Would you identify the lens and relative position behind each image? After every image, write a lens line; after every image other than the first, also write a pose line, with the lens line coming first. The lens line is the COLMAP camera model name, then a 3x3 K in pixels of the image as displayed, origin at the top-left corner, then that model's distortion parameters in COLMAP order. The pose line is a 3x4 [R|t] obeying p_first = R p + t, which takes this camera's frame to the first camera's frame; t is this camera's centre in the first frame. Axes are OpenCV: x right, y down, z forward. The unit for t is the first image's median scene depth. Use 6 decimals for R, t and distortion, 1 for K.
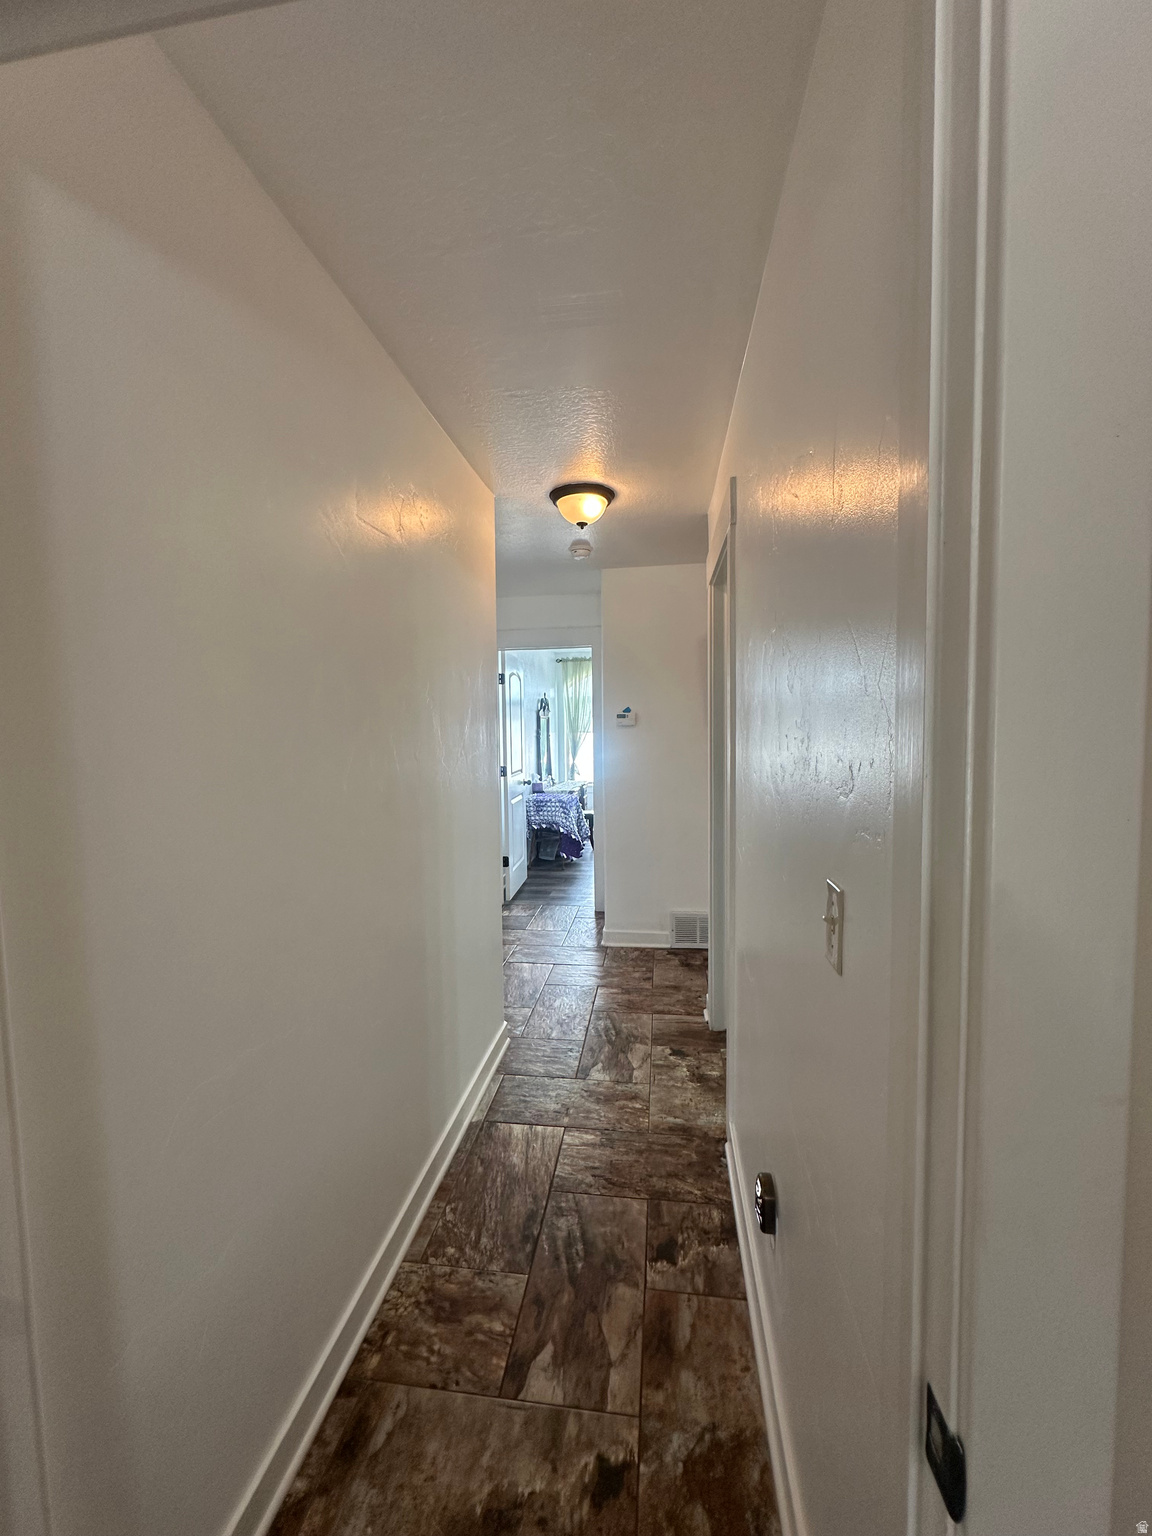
lens RADIAL K [[615.4, 0, 575.6], [0, 615.4, 765.3], [0, 0, 1]] dist [-0.003209, 0.000191]
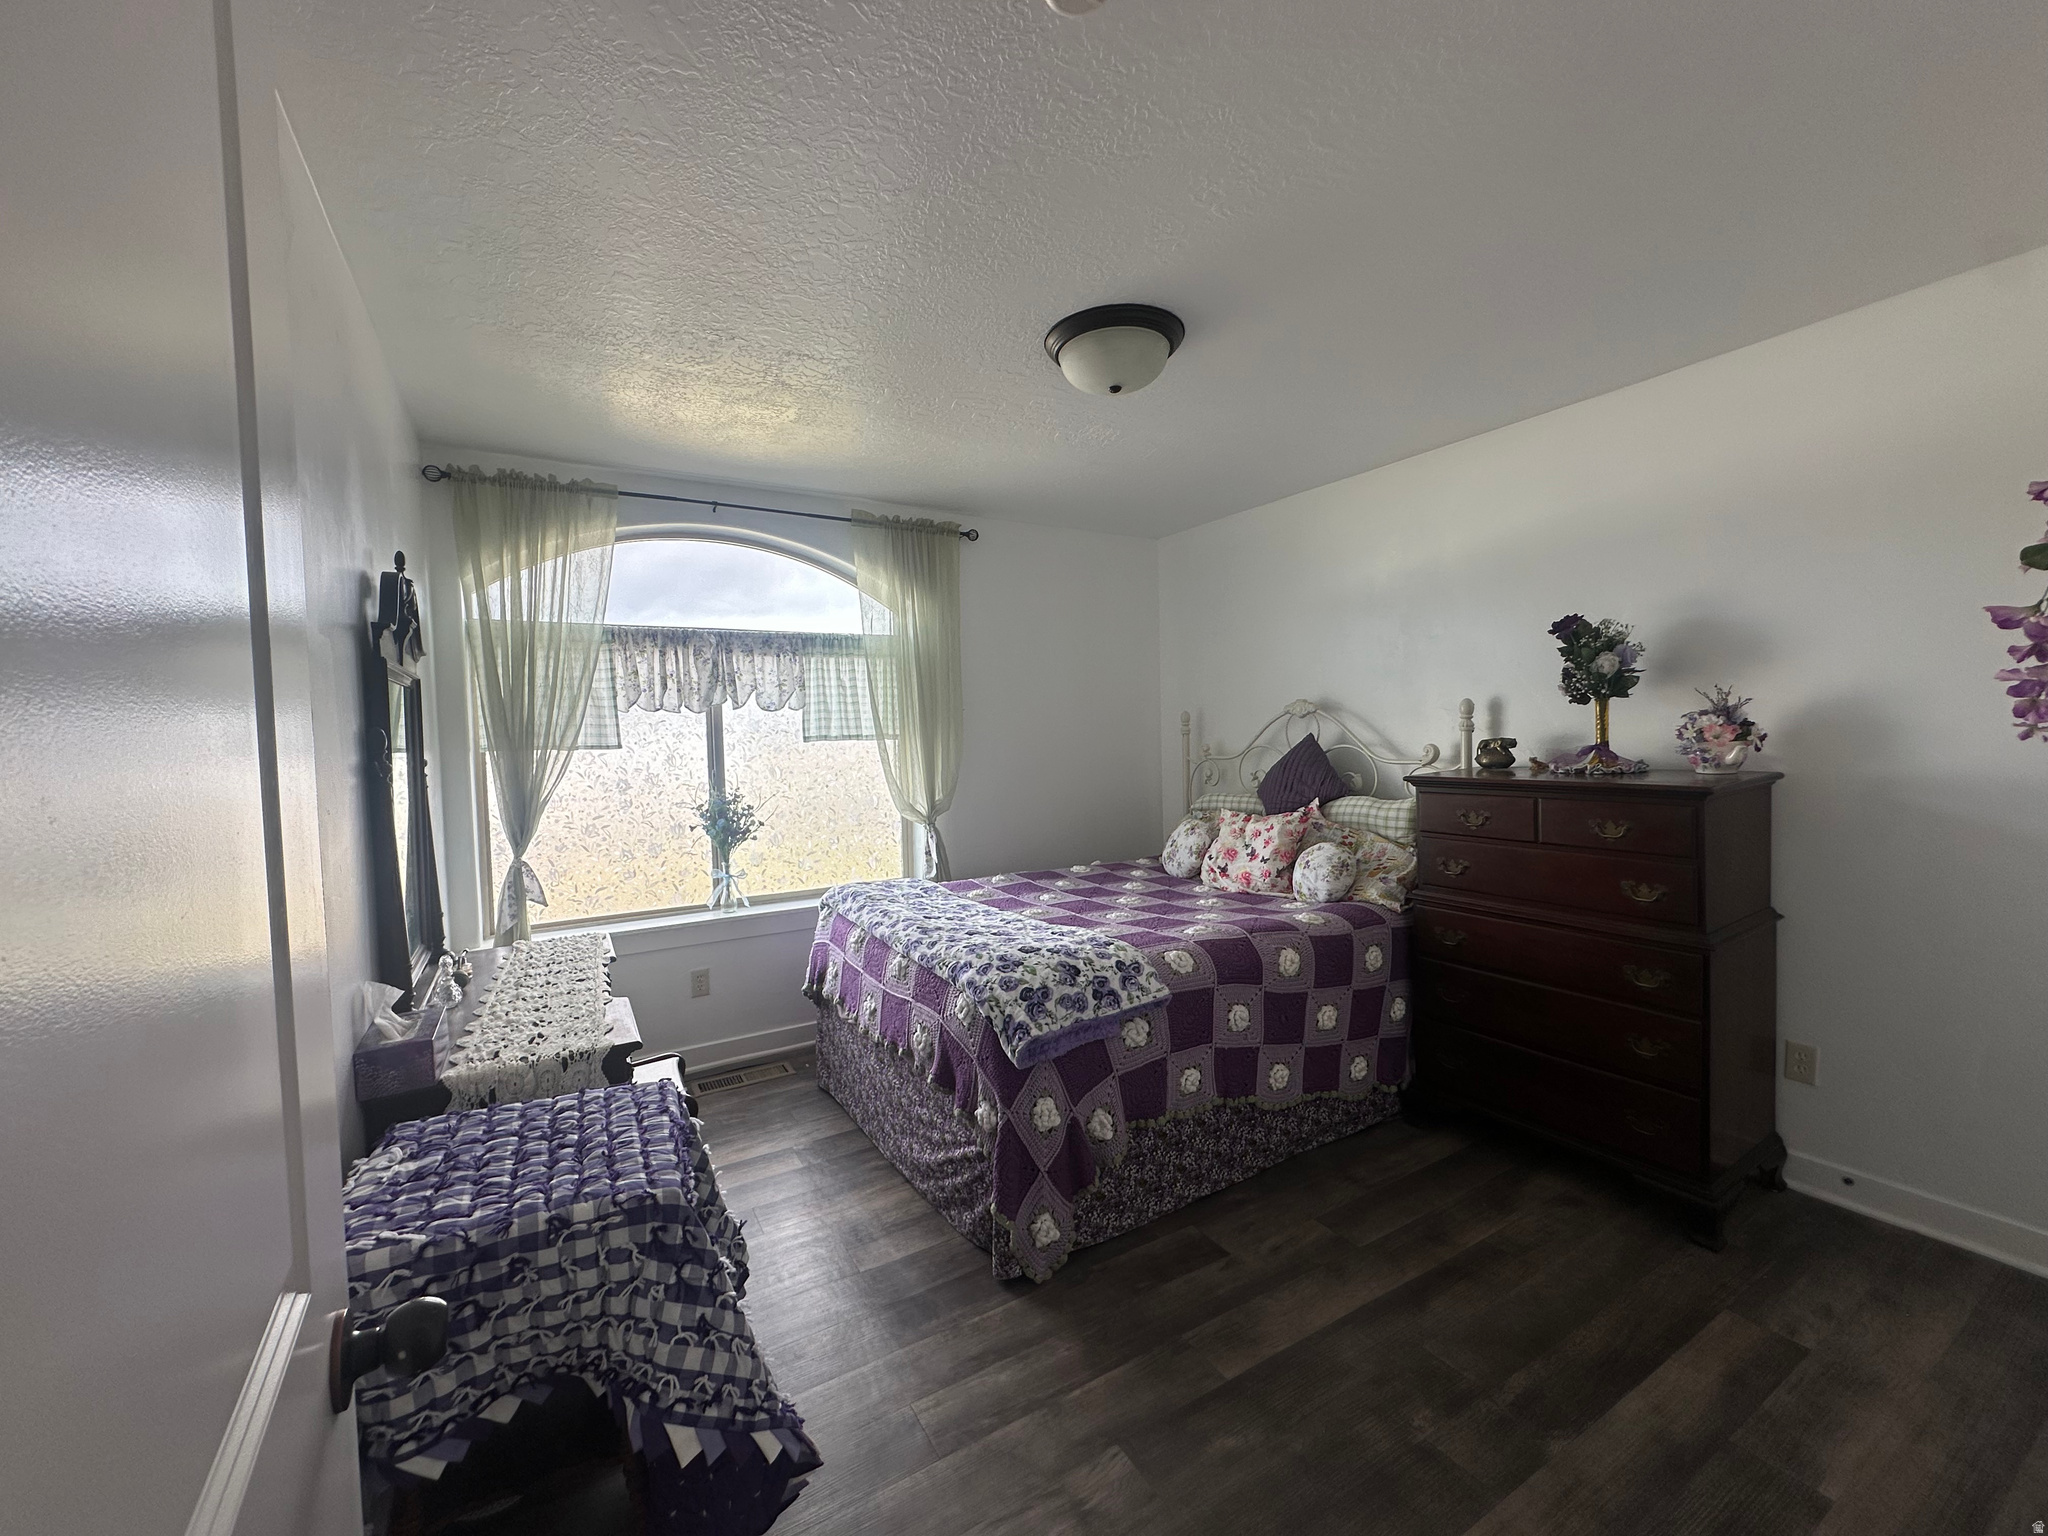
lens RADIAL K [[820.5, 0, 1028.7], [0, 820.5, 763.4], [0, 0, 1]] dist [-0.003209, 0.000191]
pose [[0.780763, -0.034815, 0.623856, -0.058902], [0.059340, 0.998065, -0.018567, -0.031013], [-0.622003, 0.051516, 0.781318, 0.663709]]
